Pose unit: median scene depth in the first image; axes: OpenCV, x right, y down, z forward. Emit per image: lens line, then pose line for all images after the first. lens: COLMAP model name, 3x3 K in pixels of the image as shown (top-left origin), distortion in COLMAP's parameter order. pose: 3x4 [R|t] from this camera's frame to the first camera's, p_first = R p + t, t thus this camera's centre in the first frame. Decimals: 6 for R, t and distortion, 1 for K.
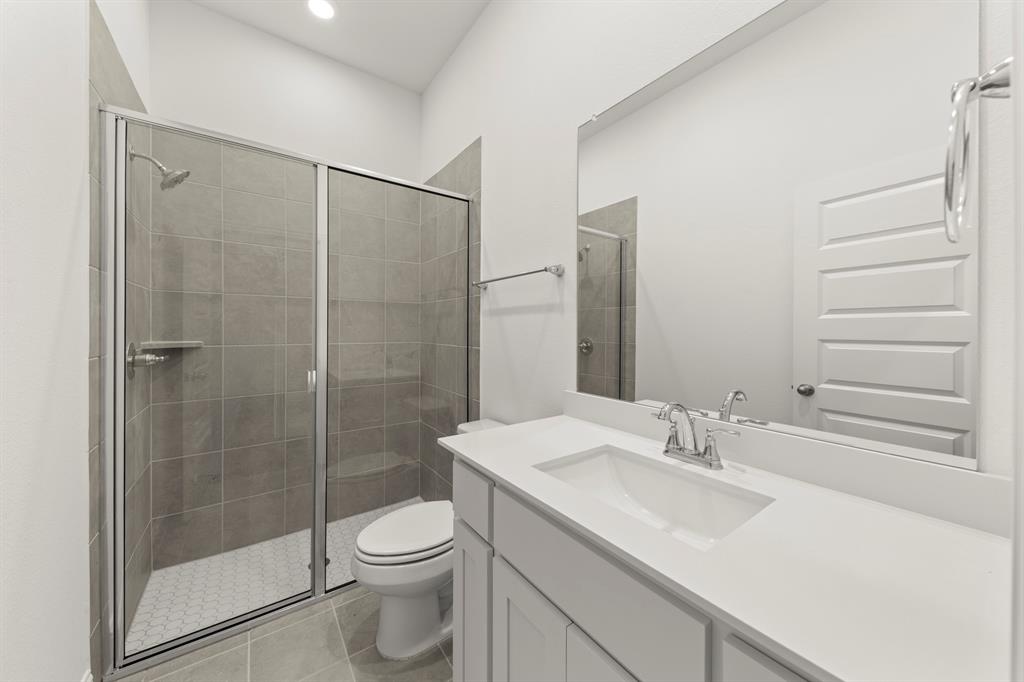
lens RADIAL K [[366.1, 0, 514.9], [0, 366.1, 337.1], [0, 0, 1]] dist [-0.000090, -0.000006]
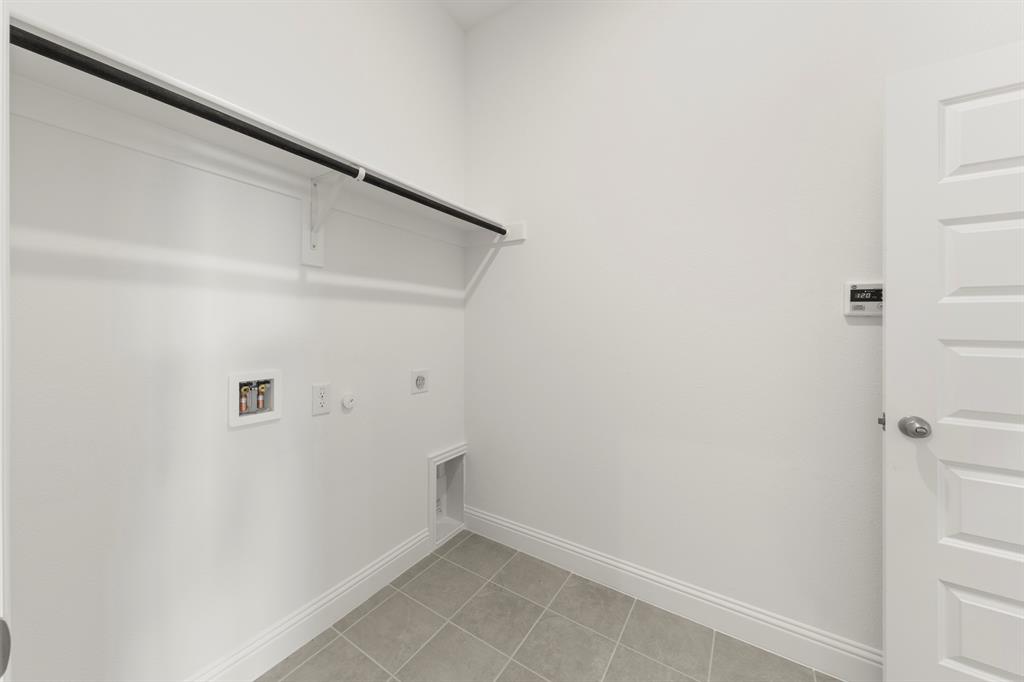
lens RADIAL K [[366.1, 0, 510.8], [0, 366.1, 334.1], [0, 0, 1]] dist [-0.000090, -0.000006]
pose [[0.936407, -0.006308, 0.350860, -0.001188], [0.006010, 0.999980, 0.001939, -0.008194], [-0.350866, 0.000293, 0.936426, 0.708486]]
